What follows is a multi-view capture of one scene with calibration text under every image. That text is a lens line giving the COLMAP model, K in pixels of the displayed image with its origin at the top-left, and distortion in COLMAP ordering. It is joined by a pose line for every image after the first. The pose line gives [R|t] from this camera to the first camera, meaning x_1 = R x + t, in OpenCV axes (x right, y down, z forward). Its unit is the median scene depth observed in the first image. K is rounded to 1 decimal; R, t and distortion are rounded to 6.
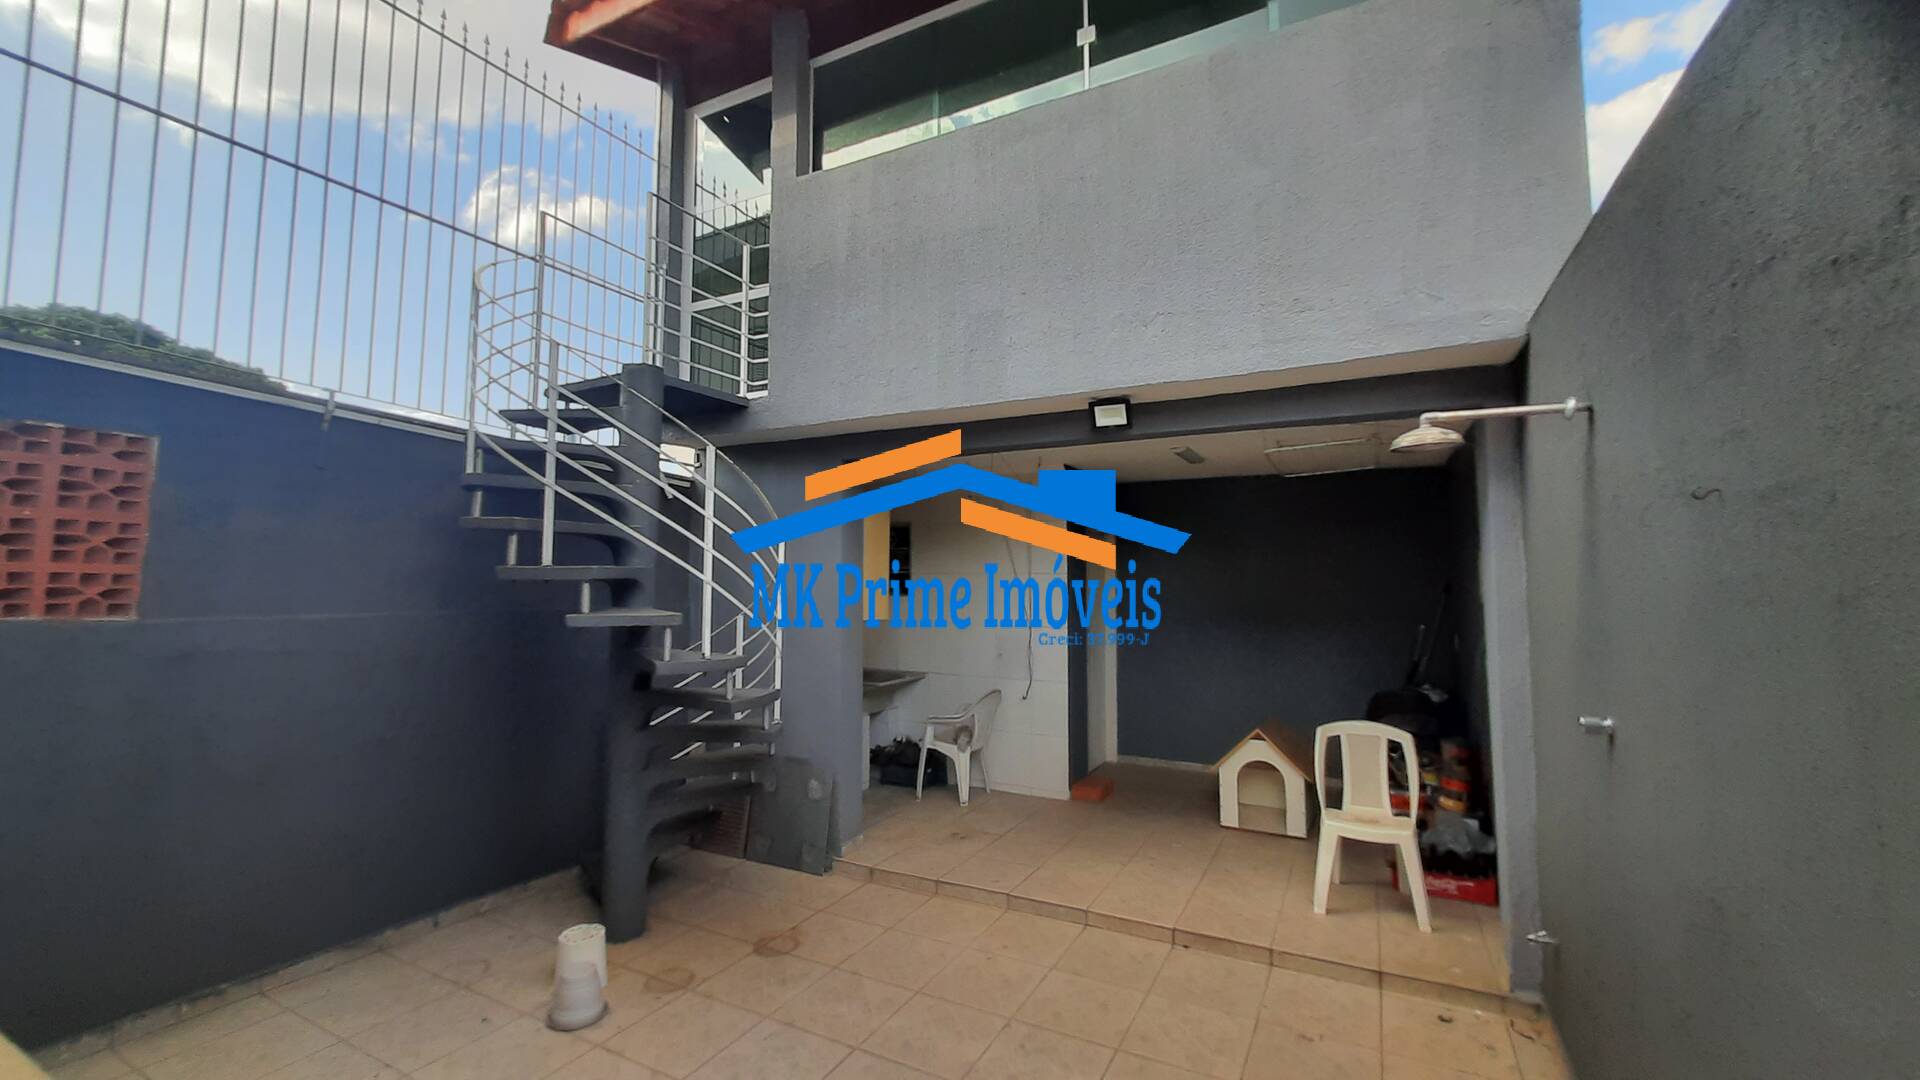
lens RADIAL K [[764.8, 0, 958.0], [0, 764.8, 540.8], [0, 0, 1]] dist [-0.000040, 0.000153]
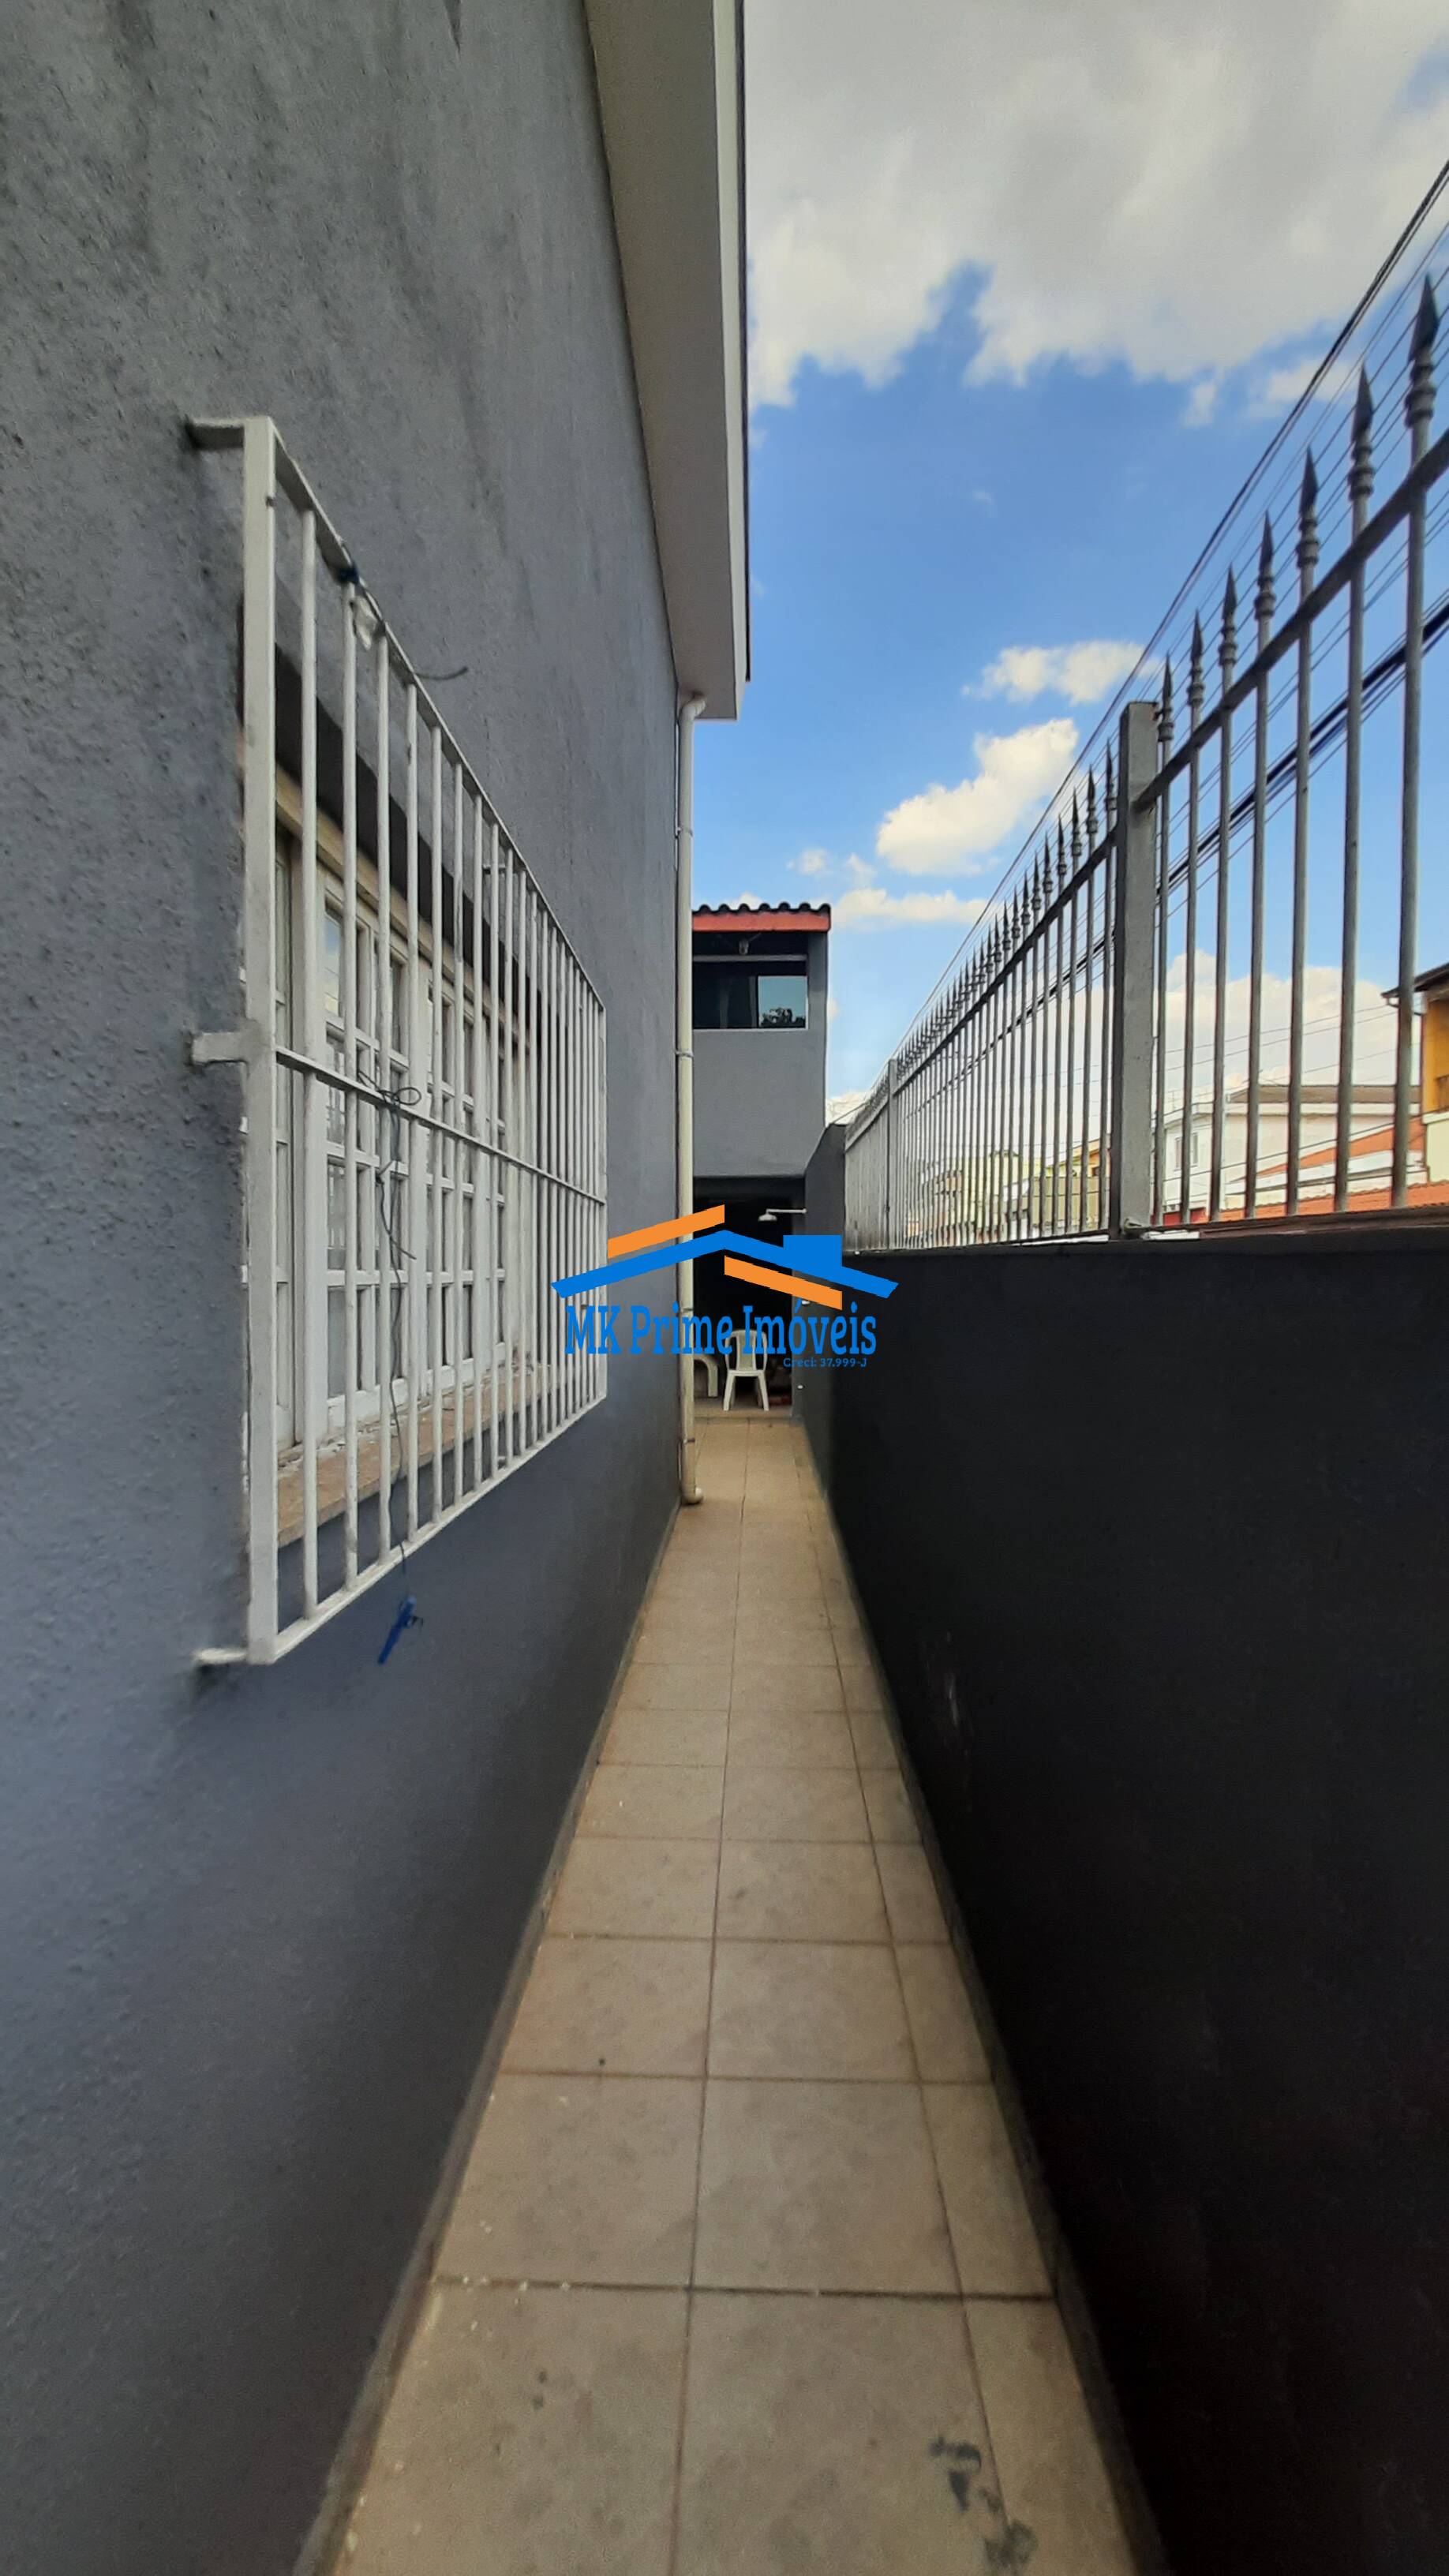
lens RADIAL K [[1026.1, 0, 721.8], [0, 1026.1, 1289.6], [0, 0, 1]] dist [-0.000040, 0.000153]
pose [[0.898361, -0.008471, 0.439177, -0.813747], [-0.038338, 0.994487, 0.097603, -0.157986], [-0.437582, -0.104520, 0.893083, -1.565867]]
